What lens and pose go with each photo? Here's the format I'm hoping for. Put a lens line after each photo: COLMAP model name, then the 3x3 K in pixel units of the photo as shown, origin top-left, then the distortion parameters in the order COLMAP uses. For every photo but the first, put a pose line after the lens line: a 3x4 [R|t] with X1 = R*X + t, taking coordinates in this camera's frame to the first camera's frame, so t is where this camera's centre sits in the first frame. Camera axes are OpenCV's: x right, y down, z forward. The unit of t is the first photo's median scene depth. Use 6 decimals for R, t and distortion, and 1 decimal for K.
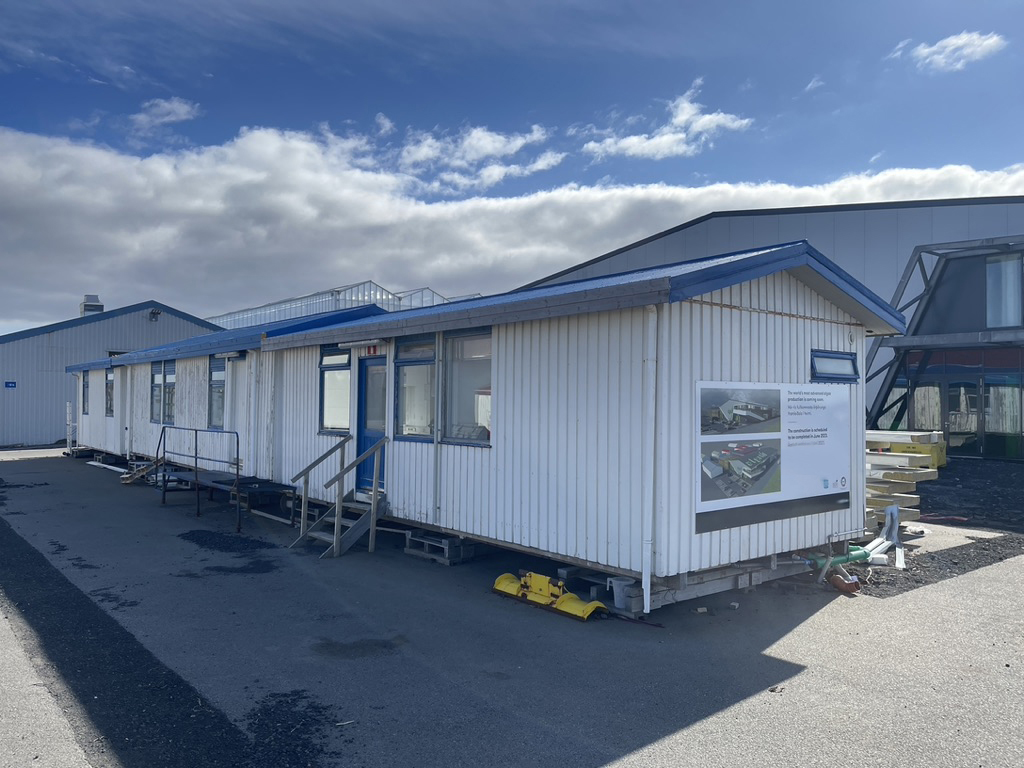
lens RADIAL K [[747.3, 0, 527.0], [0, 747.3, 387.3], [0, 0, 1]] dist [0.074845, -0.104829]
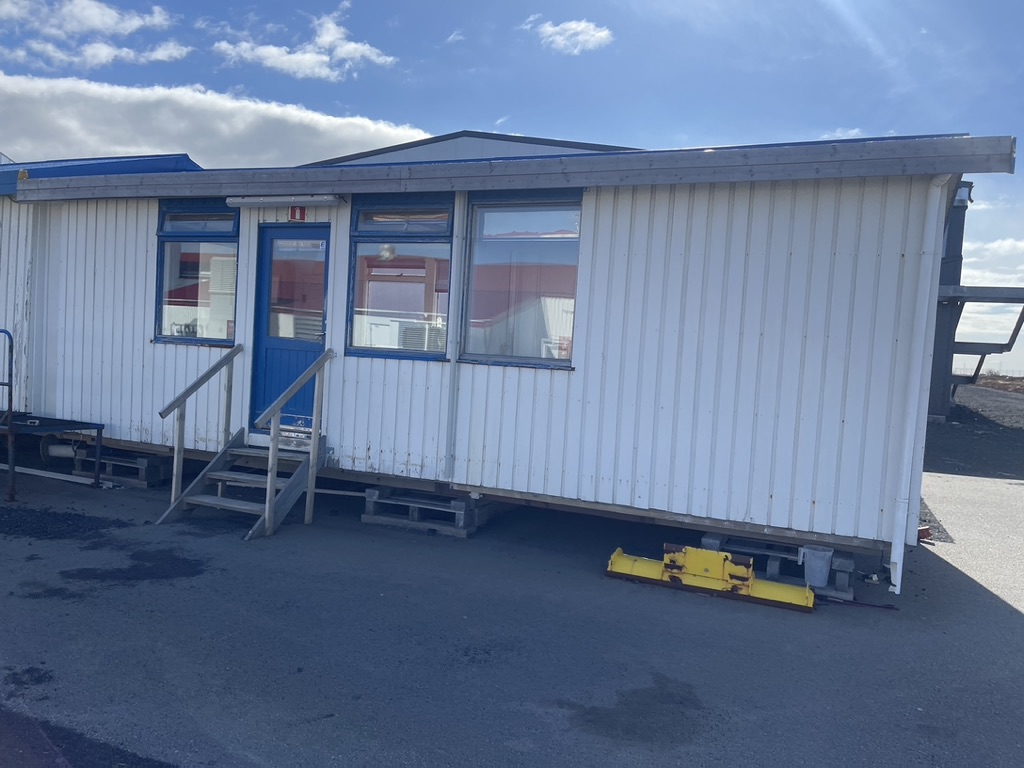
lens RADIAL K [[747.3, 0, 527.0], [0, 747.3, 387.3], [0, 0, 1]] dist [0.074845, -0.104829]
pose [[0.886725, 0.023698, 0.461689, -0.313462], [-0.061994, 0.995760, 0.067956, 0.040712], [-0.458121, -0.088880, 0.884435, 0.314776]]
